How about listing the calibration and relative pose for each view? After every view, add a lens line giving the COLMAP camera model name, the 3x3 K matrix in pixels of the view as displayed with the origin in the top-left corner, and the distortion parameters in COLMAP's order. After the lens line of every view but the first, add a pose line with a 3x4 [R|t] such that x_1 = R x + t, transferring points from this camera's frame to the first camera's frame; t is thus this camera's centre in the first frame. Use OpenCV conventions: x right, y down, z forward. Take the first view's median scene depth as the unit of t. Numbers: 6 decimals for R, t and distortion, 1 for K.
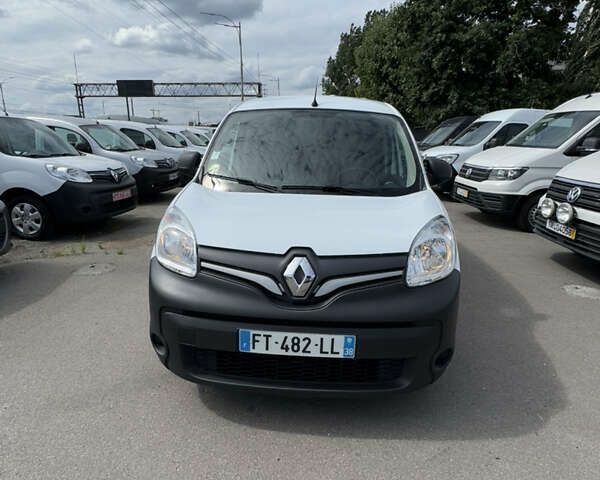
lens RADIAL K [[372.8, 0, 300.0], [0, 372.8, 240.0], [0, 0, 1]] dist [-0.010993, 0.004613]
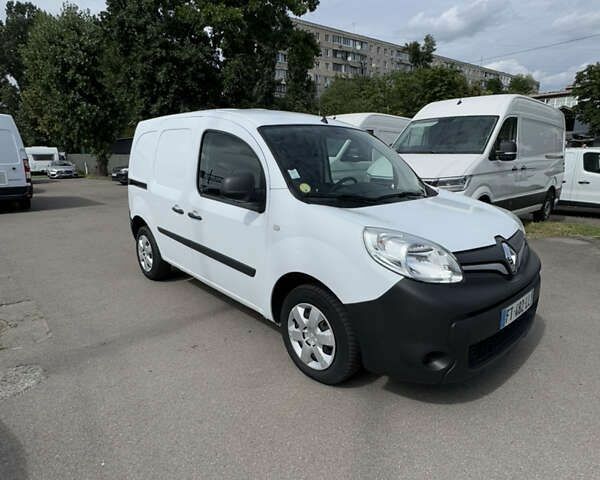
lens RADIAL K [[372.8, 0, 300.0], [0, 372.8, 240.0], [0, 0, 1]] dist [-0.010993, 0.004613]
pose [[0.695526, -0.185702, 0.694088, -0.386613], [0.206824, 0.976881, 0.054109, -0.050499], [-0.688089, 0.105920, 0.717854, 0.154201]]
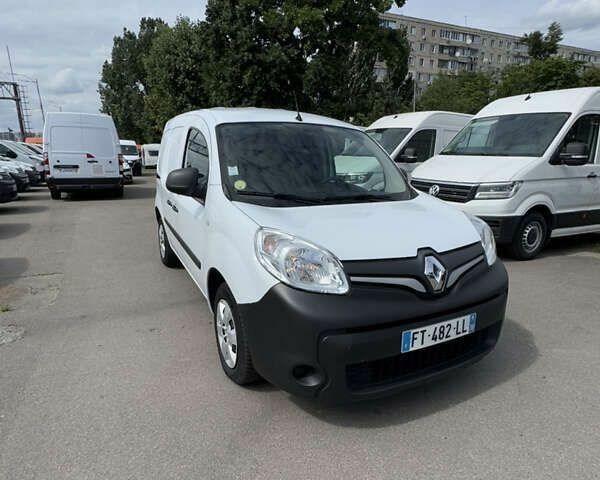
lens RADIAL K [[372.8, 0, 300.0], [0, 372.8, 240.0], [0, 0, 1]] dist [-0.010993, 0.004613]
pose [[0.855643, -0.127402, 0.501640, -0.249048], [0.141028, 0.989946, 0.010868, -0.019592], [-0.497982, 0.061446, 0.865008, 0.059020]]
